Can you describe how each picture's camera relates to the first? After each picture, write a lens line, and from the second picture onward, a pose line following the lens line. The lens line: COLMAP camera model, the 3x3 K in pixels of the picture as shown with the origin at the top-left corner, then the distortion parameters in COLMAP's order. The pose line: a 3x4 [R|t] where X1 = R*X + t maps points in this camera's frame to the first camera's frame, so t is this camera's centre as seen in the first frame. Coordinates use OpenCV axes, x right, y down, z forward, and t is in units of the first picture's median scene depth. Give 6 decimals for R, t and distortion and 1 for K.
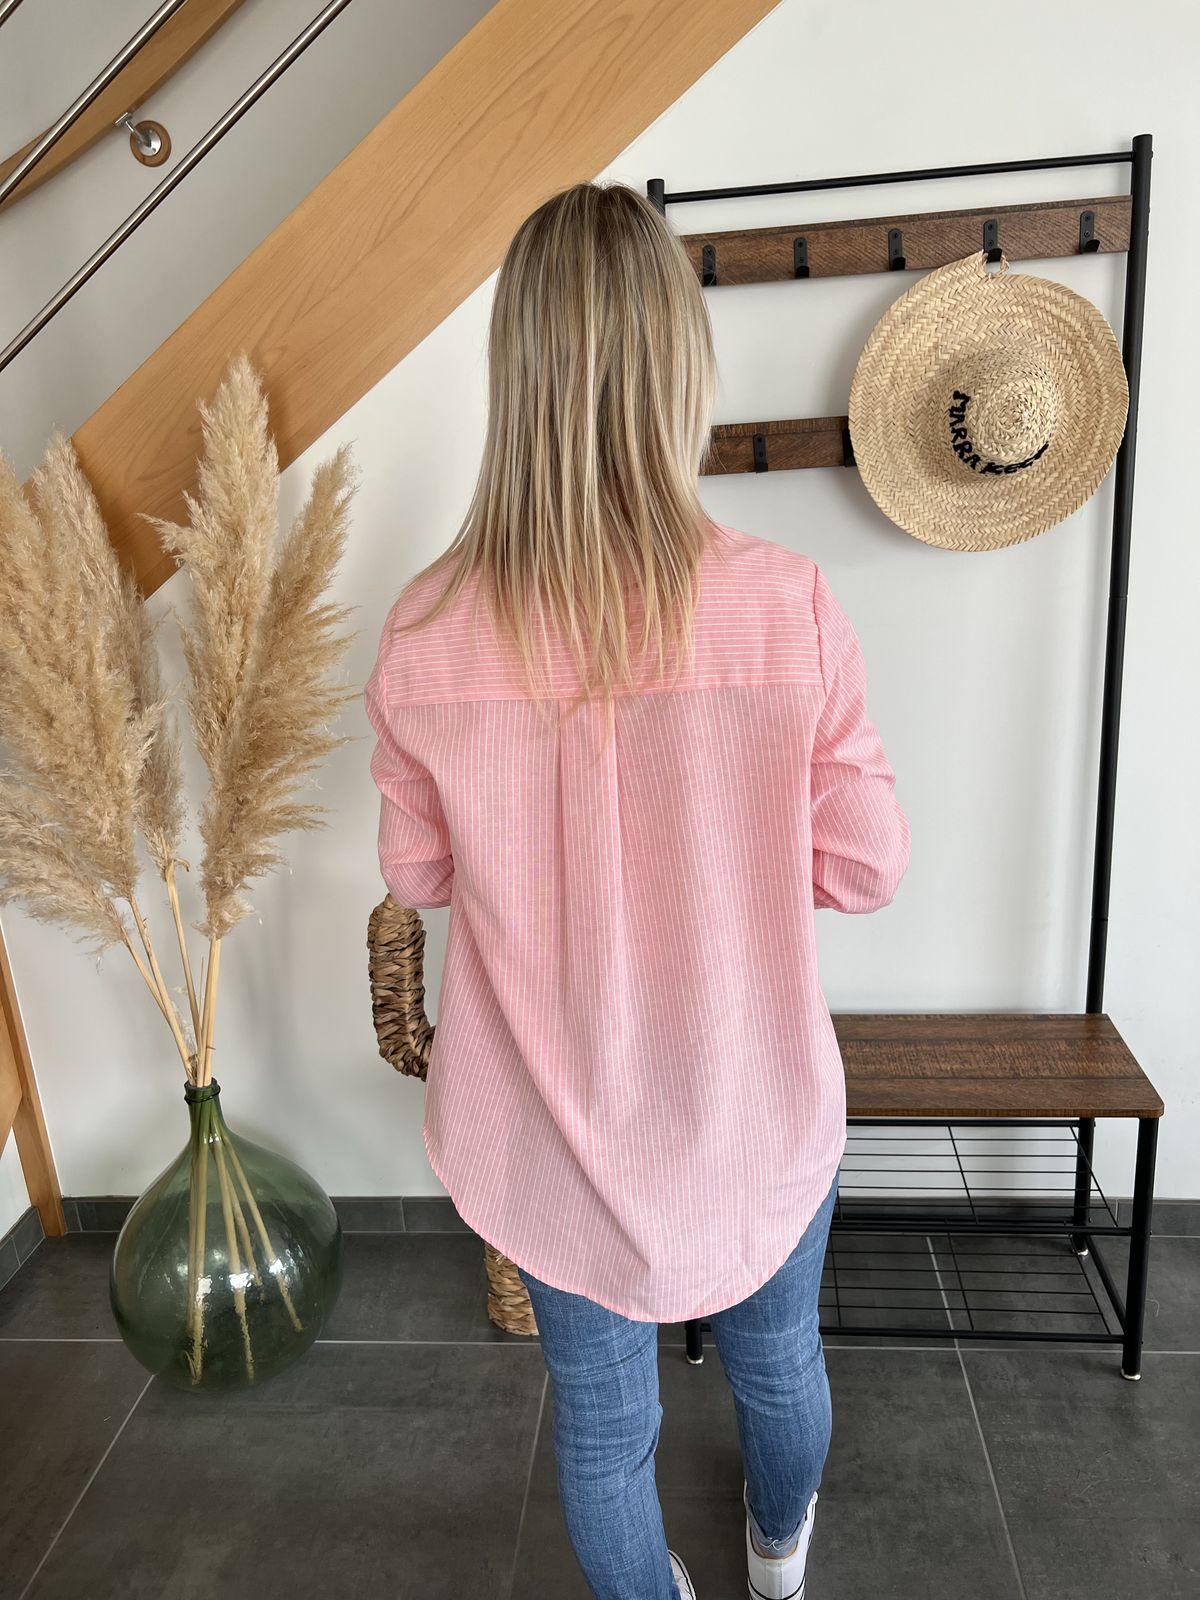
lens RADIAL K [[1215.5, 0, 598.2], [0, 1215.5, 809.0], [0, 0, 1]] dist [0.053002, -0.063738]
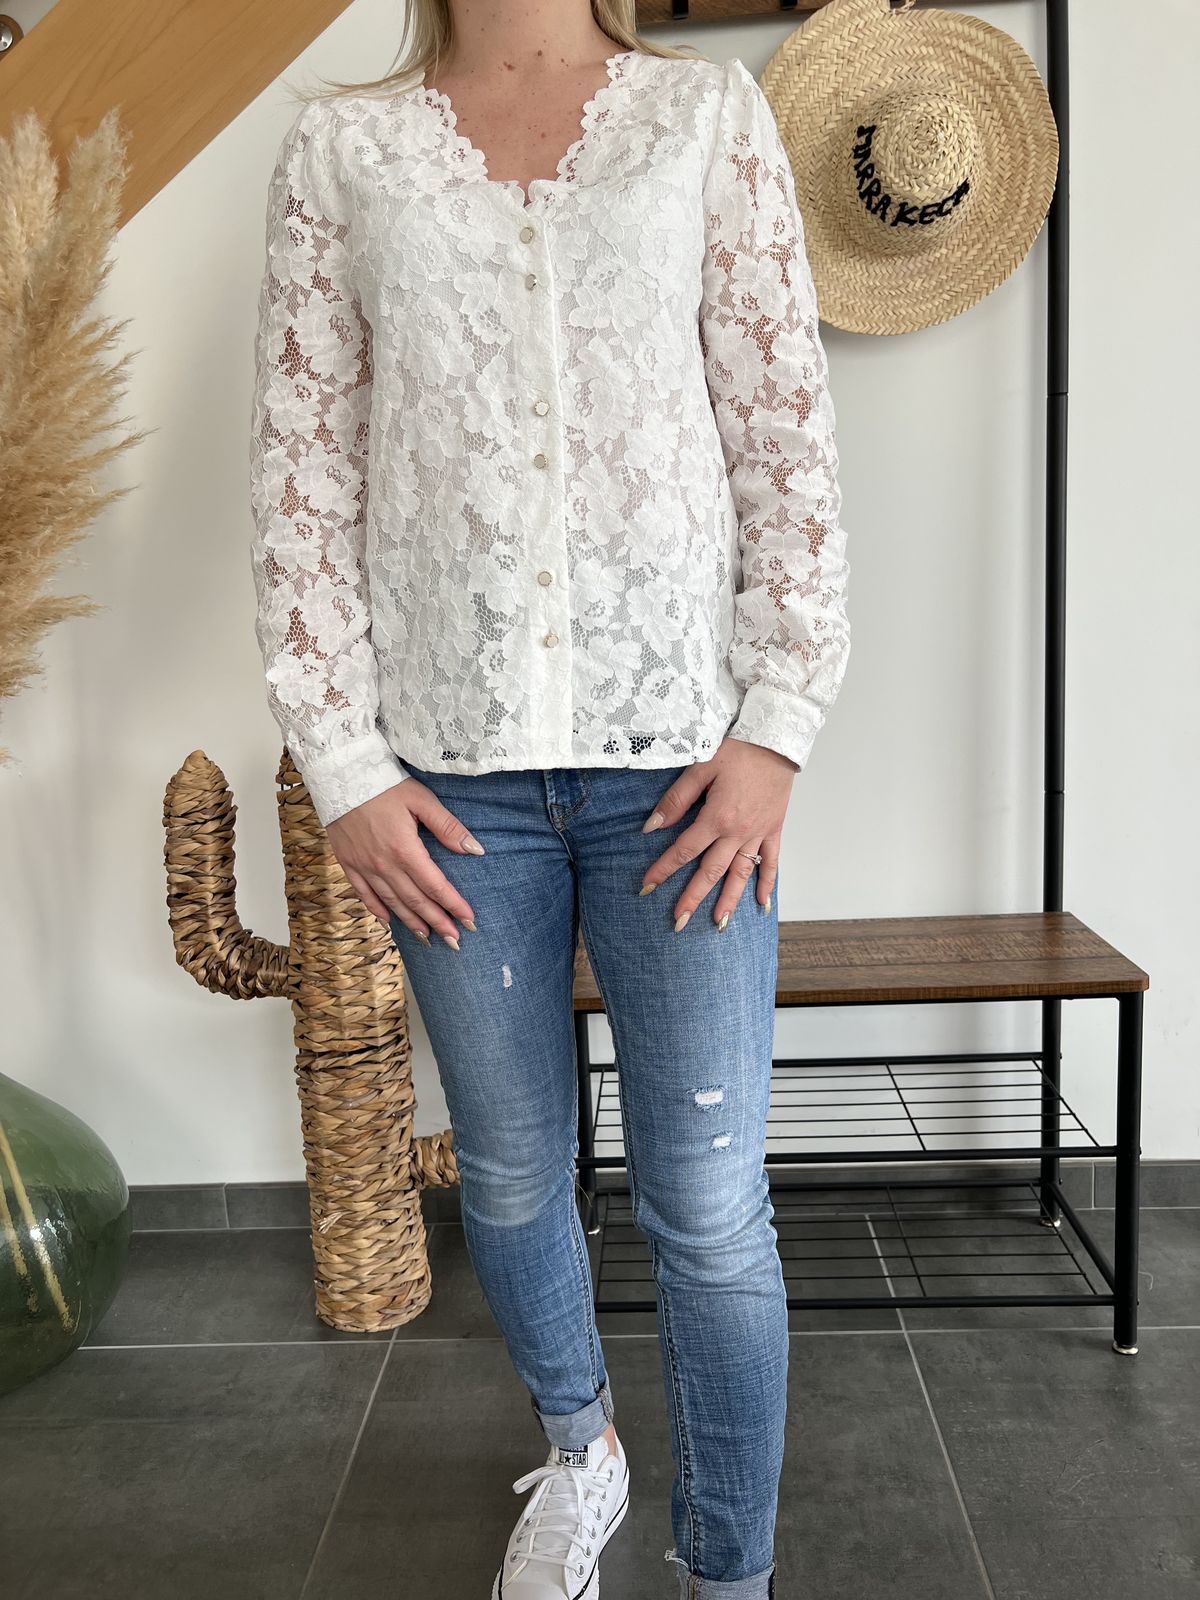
lens RADIAL K [[1215.5, 0, 589.3], [0, 1215.5, 805.3], [0, 0, 1]] dist [0.053002, -0.063738]
pose [[0.999421, -0.001154, 0.033997, 0.068882], [0.005188, 0.992906, -0.118791, 0.212002], [-0.033619, 0.118898, 0.992337, 0.198648]]
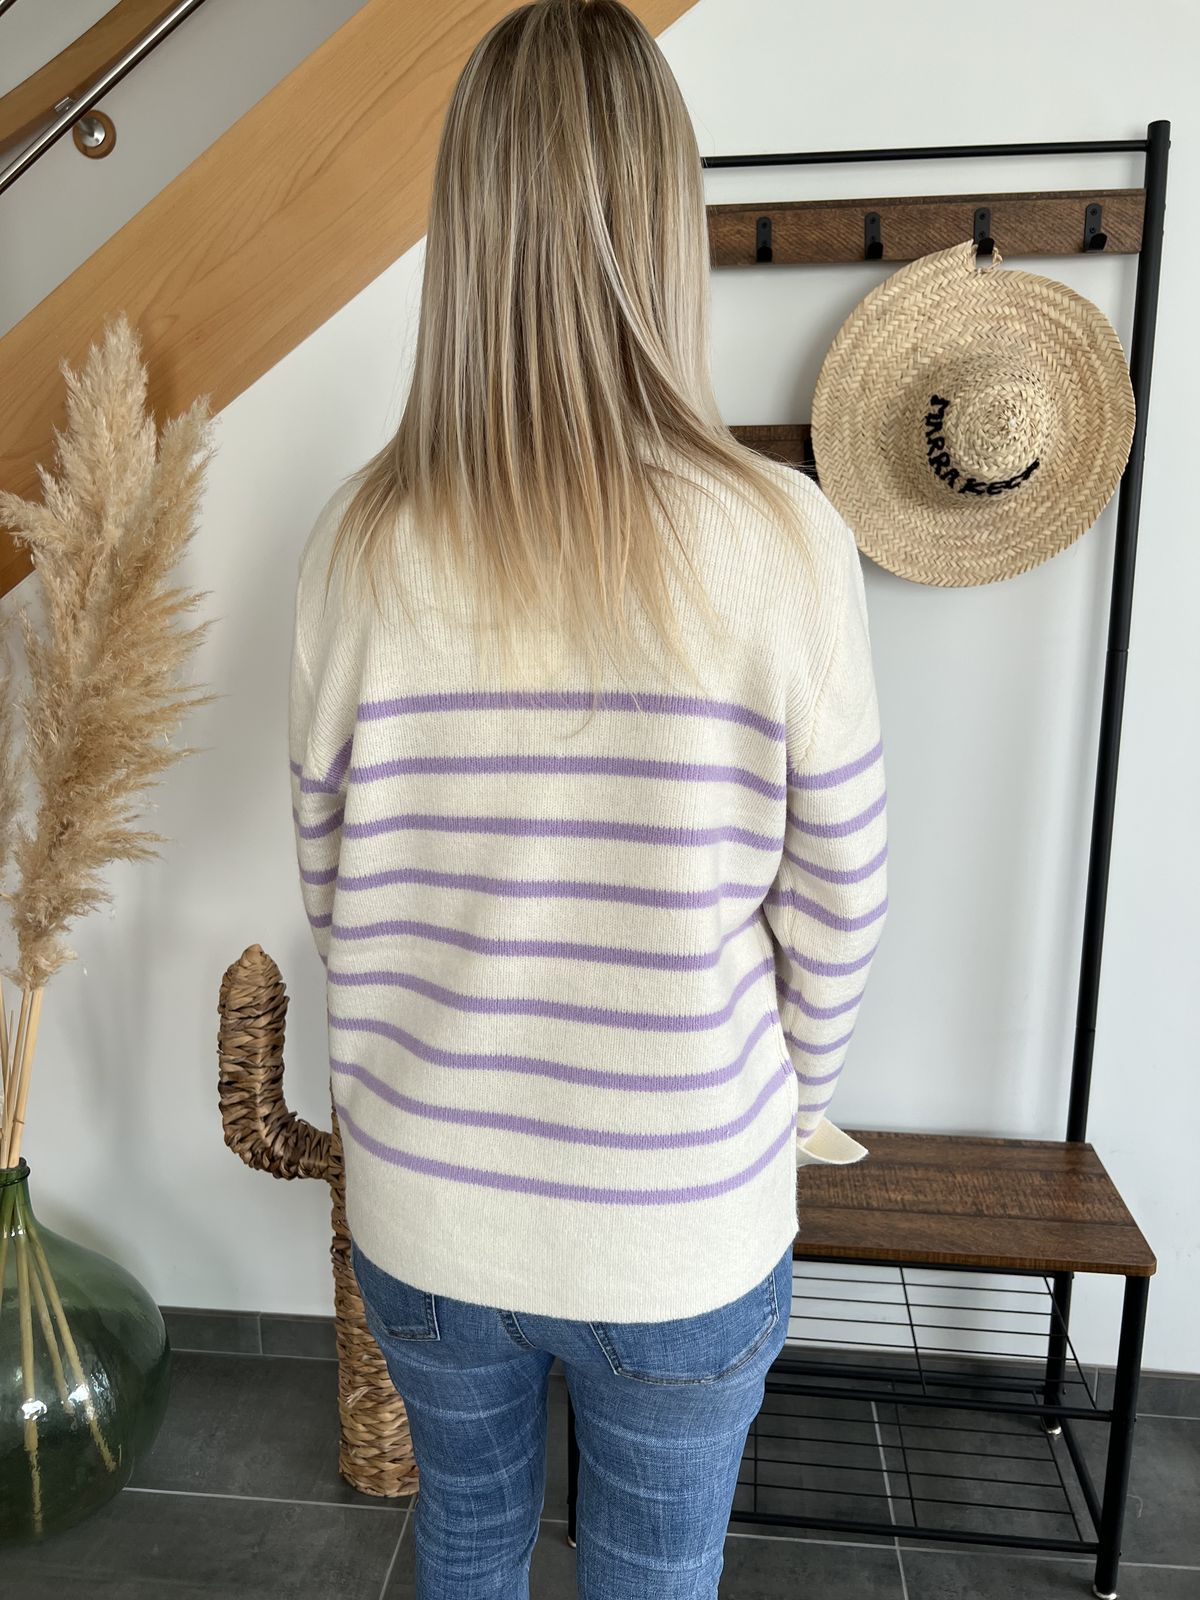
lens RADIAL K [[1215.5, 0, 598.8], [0, 1215.5, 814.9], [0, 0, 1]] dist [0.053002, -0.063738]
pose [[0.998247, 0.059173, -0.000797, 0.070010], [-0.059072, 0.995561, -0.073268, 0.025787], [-0.003542, 0.073187, 0.997312, 0.155075]]
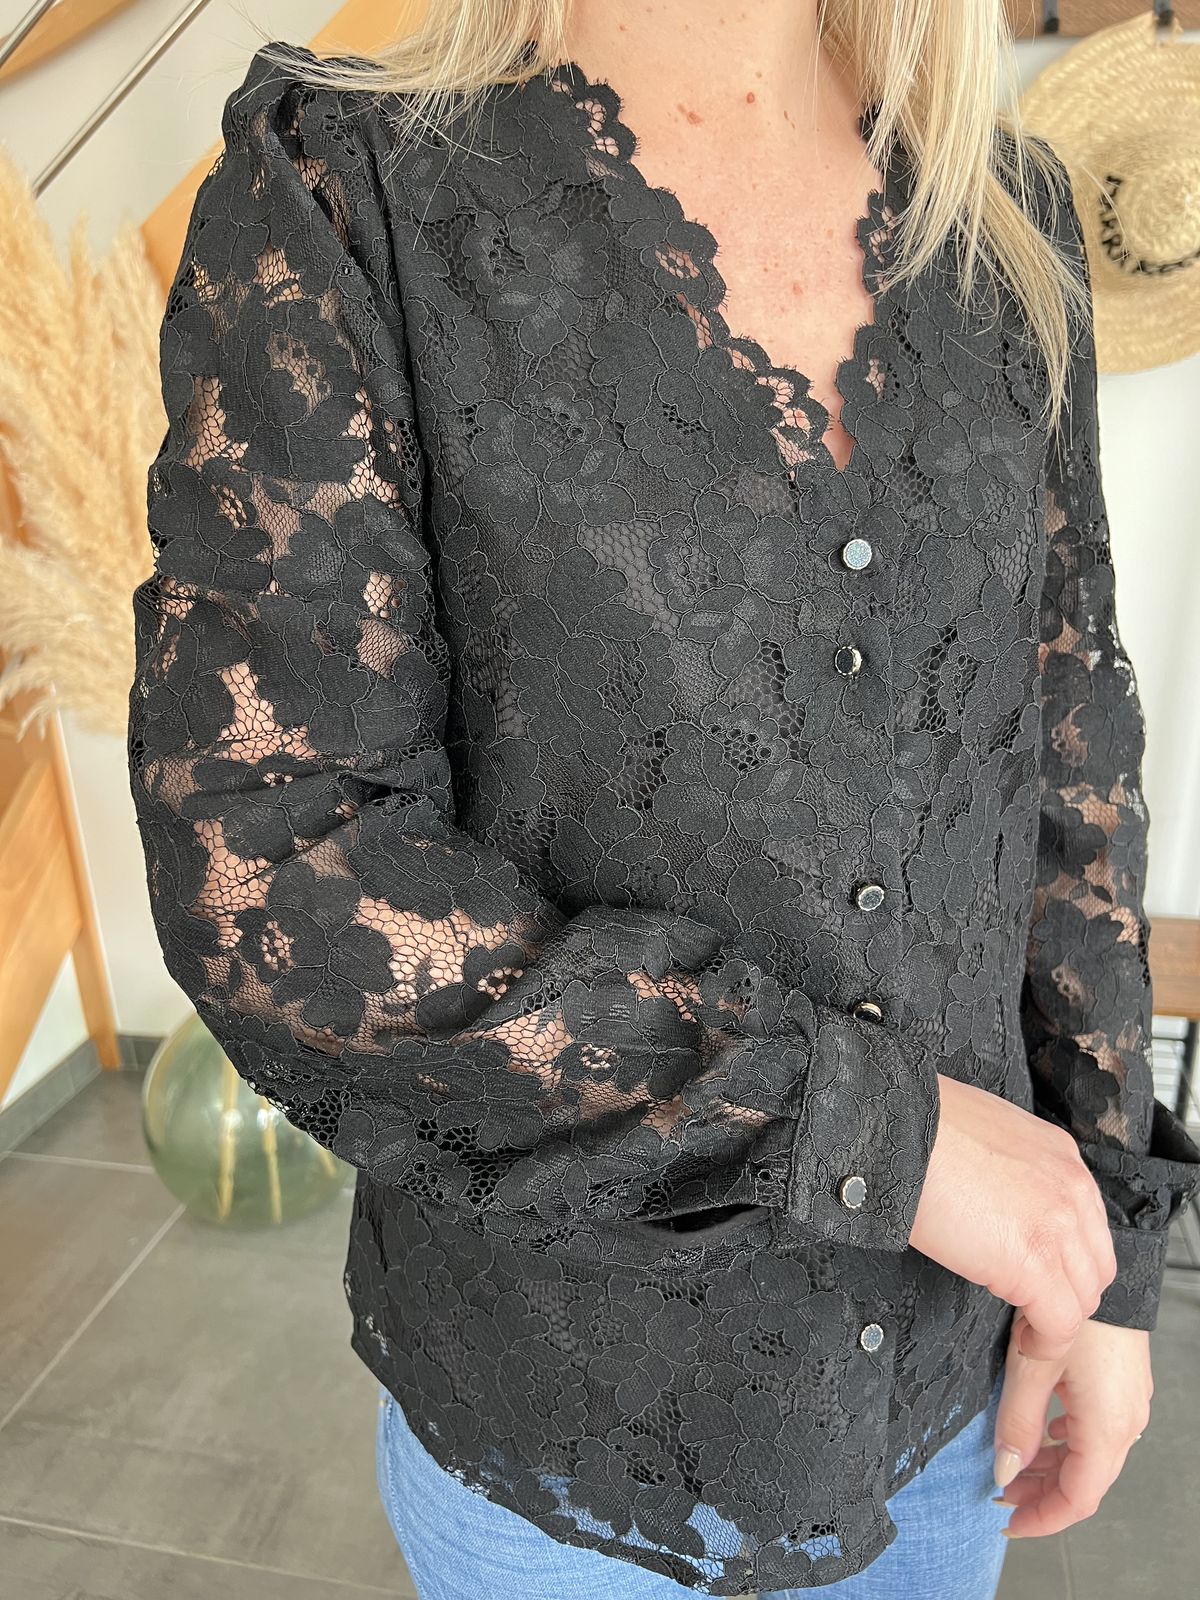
lens RADIAL K [[1215.5, 0, 606.0], [0, 1215.5, 805.9], [0, 0, 1]] dist [0.053002, -0.063738]
pose [[0.993047, 0.070097, -0.094574, 0.050119], [-0.065060, 0.996346, 0.055340, 0.071223], [0.098108, -0.048802, 0.993978, 0.078038]]
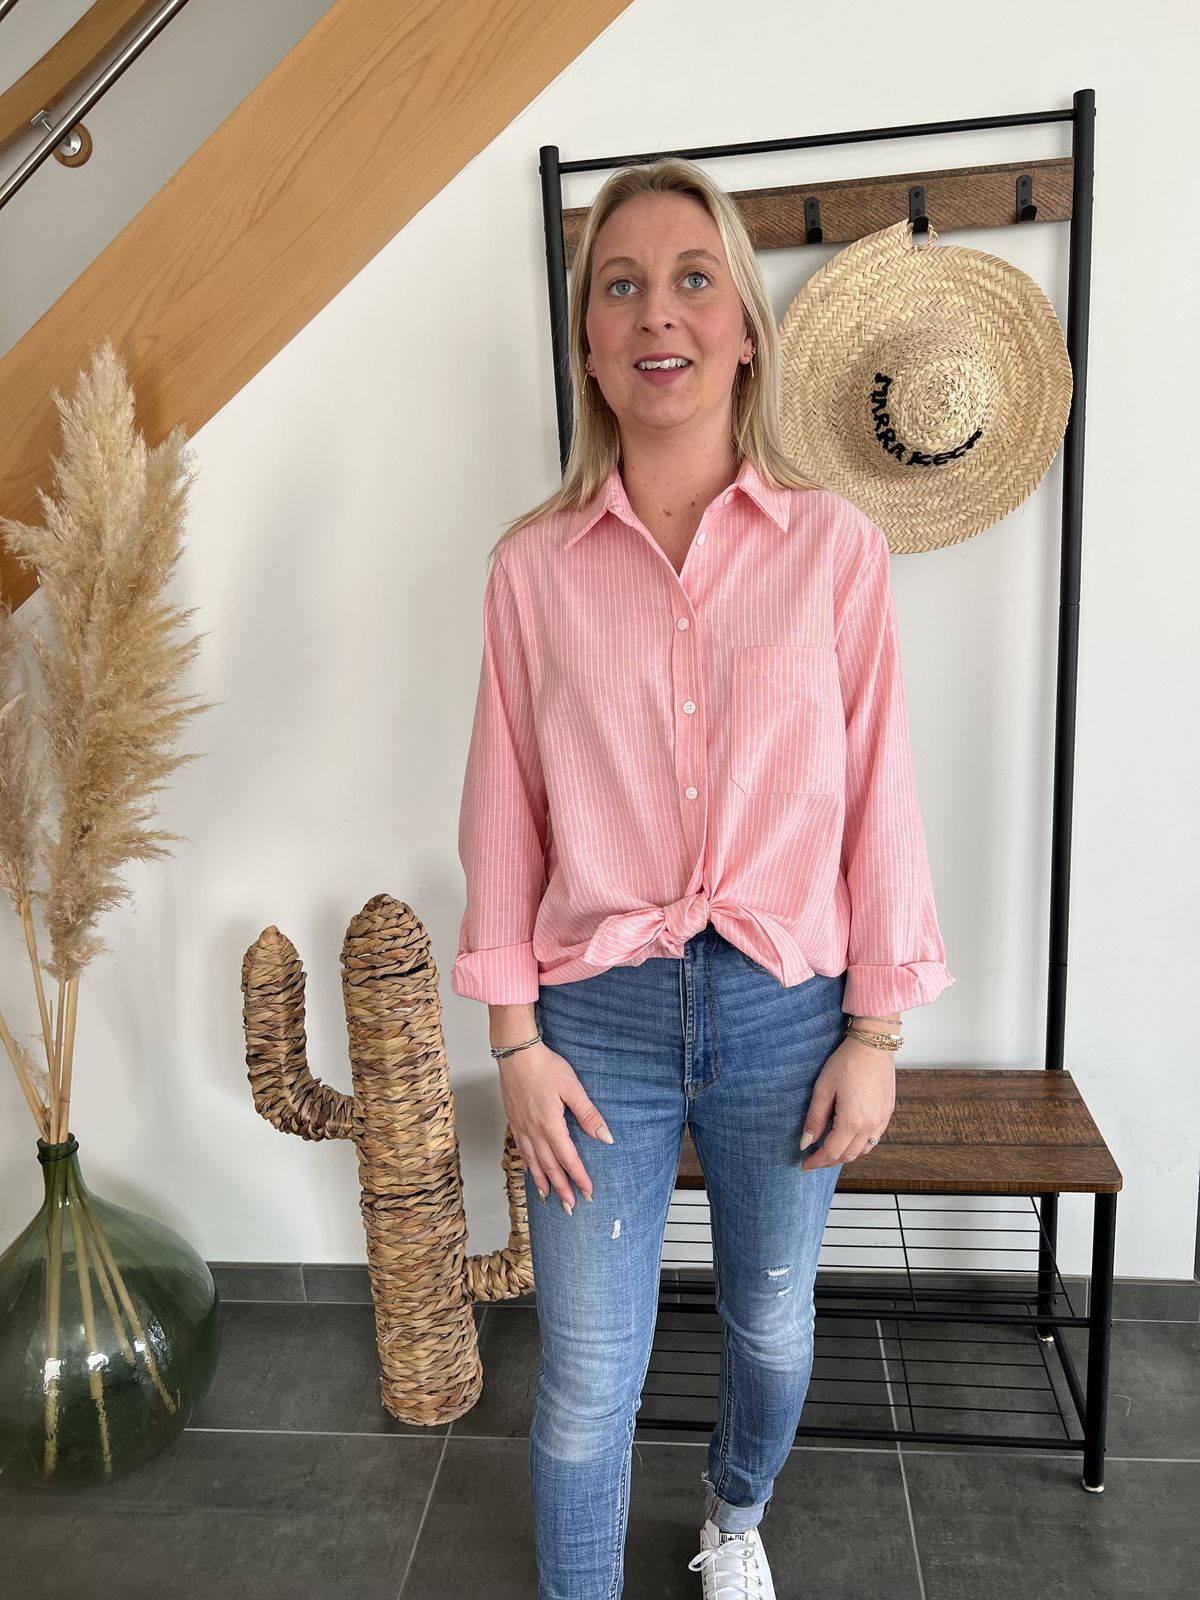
lens RADIAL K [[1215.5, 0, 594.9], [0, 1215.5, 802.9], [0, 0, 1]] dist [0.053002, -0.063738]
pose [[0.999719, 0.003923, -0.023379, 0.099331], [-0.004720, 0.999406, -0.034131, 0.004541], [0.023231, 0.034232, 0.999144, 0.101663]]
